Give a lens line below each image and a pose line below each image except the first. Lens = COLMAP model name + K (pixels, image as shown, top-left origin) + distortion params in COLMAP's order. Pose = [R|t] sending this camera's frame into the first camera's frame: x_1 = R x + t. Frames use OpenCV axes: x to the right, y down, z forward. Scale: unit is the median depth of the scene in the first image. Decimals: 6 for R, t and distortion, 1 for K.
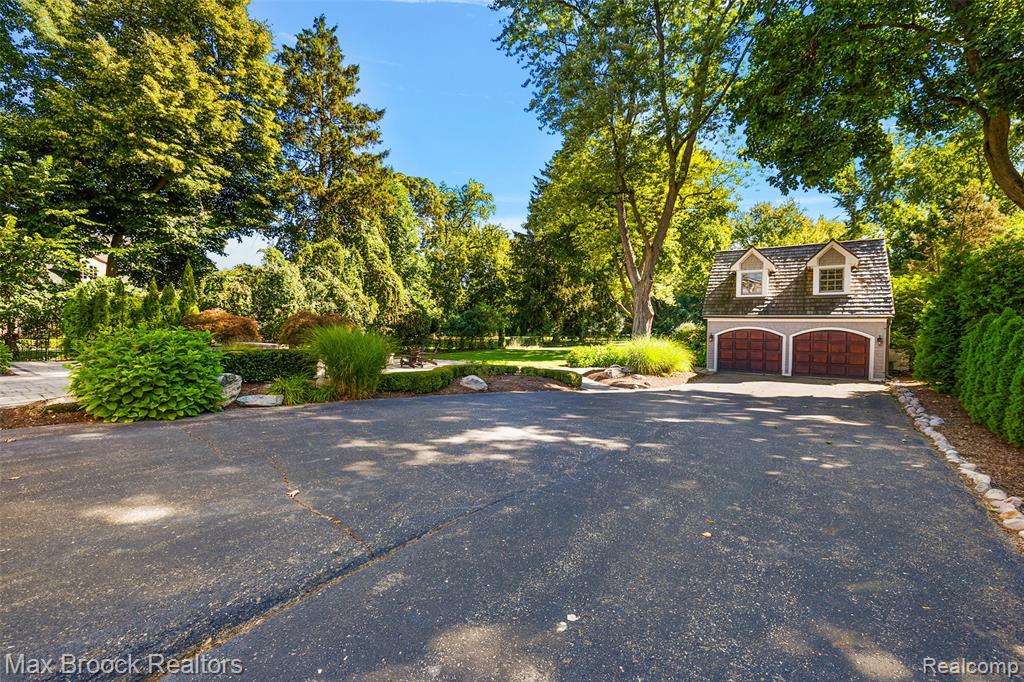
lens RADIAL K [[435.3, 0, 507.1], [0, 435.3, 329.1], [0, 0, 1]] dist [0.002244, 0.000307]
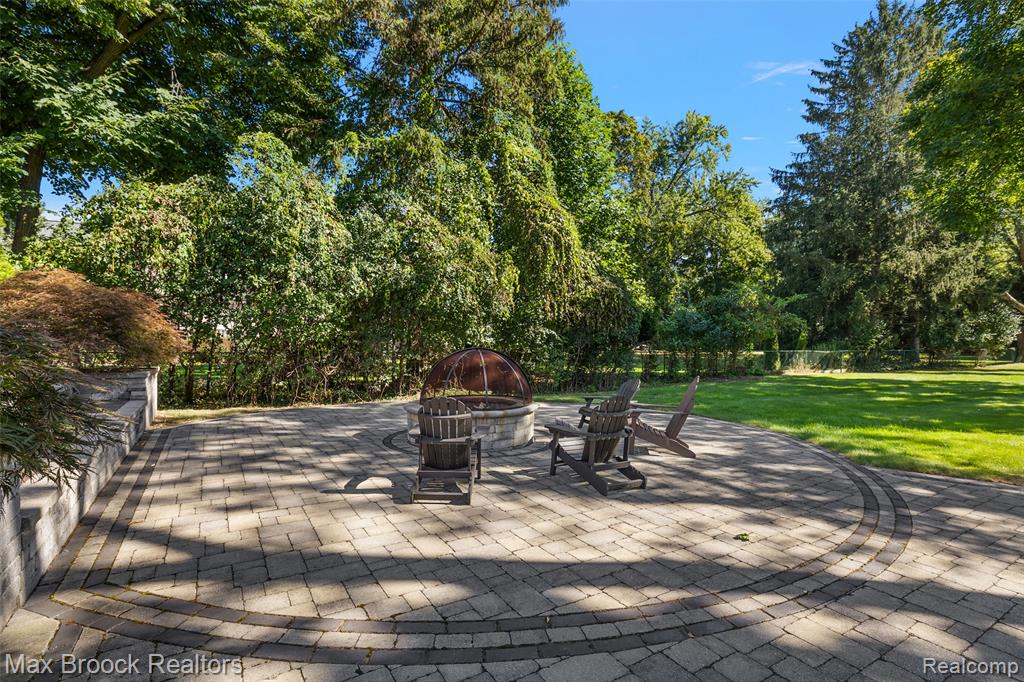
lens RADIAL K [[489.8, 0, 512.0], [0, 489.8, 341.0], [0, 0, 1]] dist [-0.005042, -0.000633]
pose [[0.922492, -0.002115, -0.386009, -0.111766], [0.001653, 0.999997, -0.001529, 0.009851], [0.386012, 0.000772, 0.922494, 0.520255]]
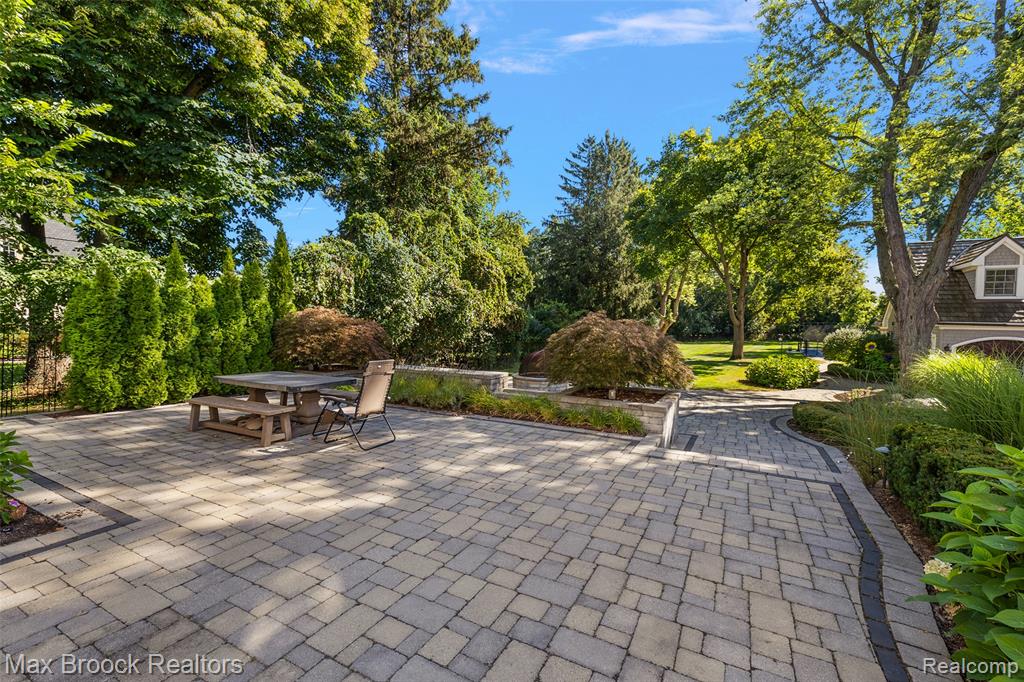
lens RADIAL K [[436.0, 0, 515.0], [0, 436.0, 330.9], [0, 0, 1]] dist [0.001414, -0.000056]
pose [[0.990677, 0.007791, 0.136011, -0.326707], [-0.009583, 0.999876, 0.012524, -0.015728], [-0.135897, -0.013711, 0.990628, 0.252497]]
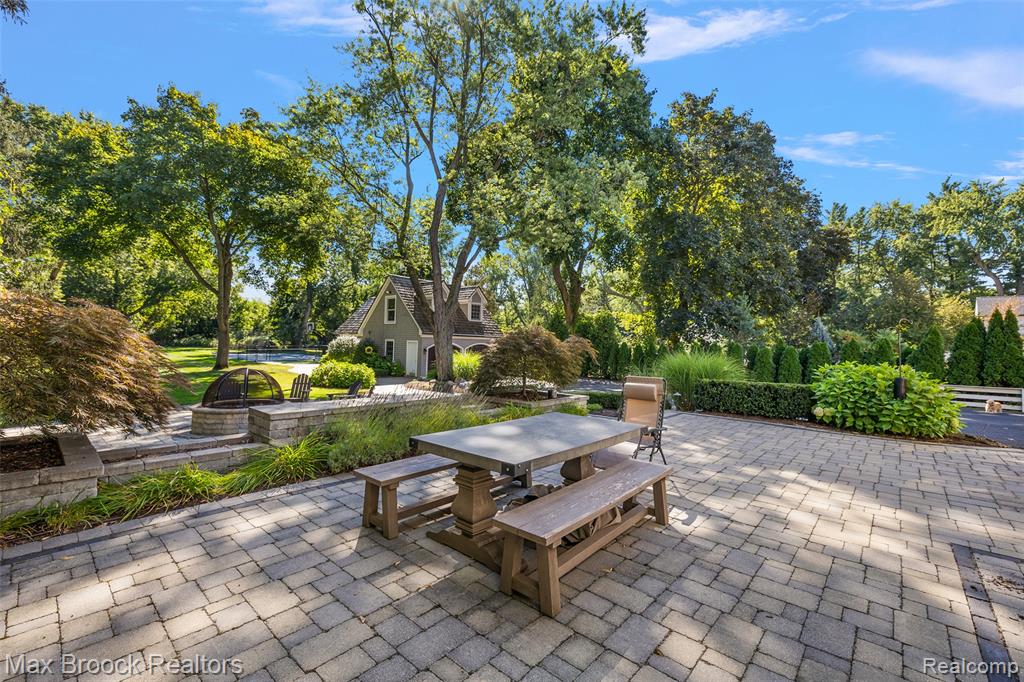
lens RADIAL K [[436.0, 0, 515.0], [0, 436.0, 330.9], [0, 0, 1]] dist [0.001414, -0.000056]
pose [[0.100562, 0.024416, 0.994631, -0.554494], [-0.020759, 0.999533, -0.022438, -0.012813], [-0.994714, -0.018391, 0.101022, 0.504235]]
